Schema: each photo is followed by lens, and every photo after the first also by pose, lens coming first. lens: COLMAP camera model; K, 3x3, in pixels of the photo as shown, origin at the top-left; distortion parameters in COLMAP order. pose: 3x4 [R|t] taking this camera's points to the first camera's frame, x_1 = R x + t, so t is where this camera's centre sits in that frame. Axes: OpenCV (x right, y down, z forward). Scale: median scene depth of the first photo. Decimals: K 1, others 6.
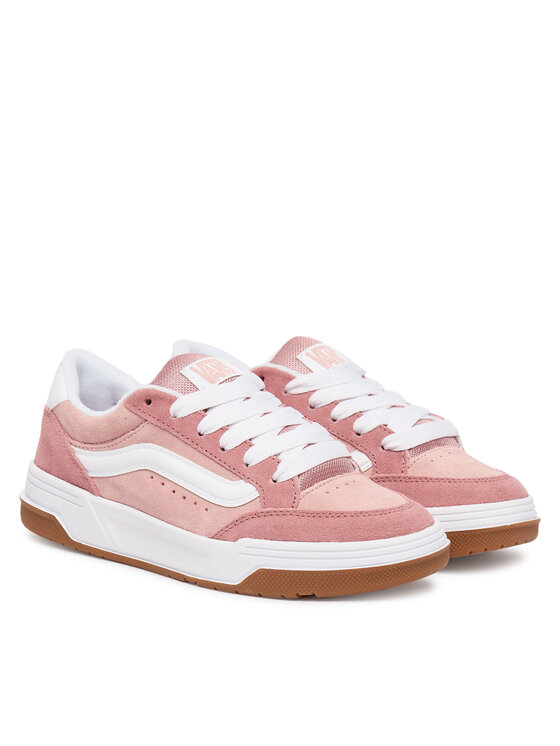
lens RADIAL K [[2002.7, 0, 279.1], [0, 2002.7, 372.6], [0, 0, 1]] dist [0.023421, 0.000000]
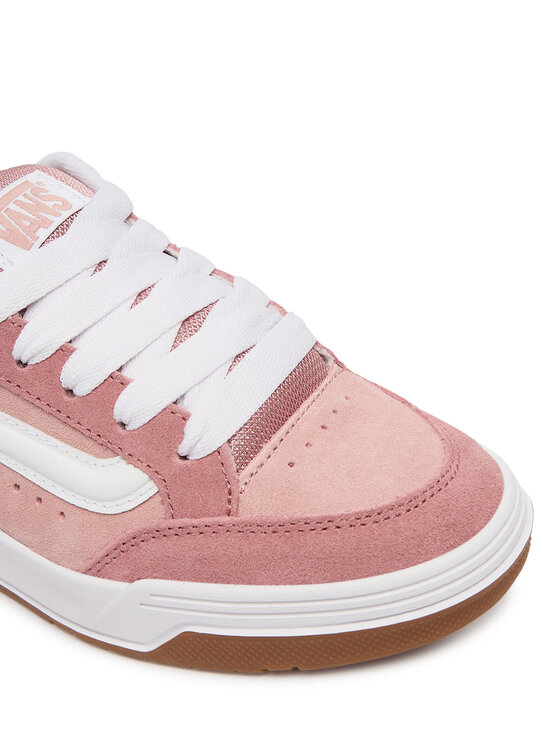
lens RADIAL K [[1102.9, 0, 279.6], [0, 1102.9, 373.6], [0, 0, 1]] dist [-0.064802, 0.000000]
pose [[0.986074, -0.163755, 0.029035, 0.016742], [0.135910, 0.894075, 0.426800, -0.077758], [-0.095850, -0.416910, 0.903880, 0.753876]]
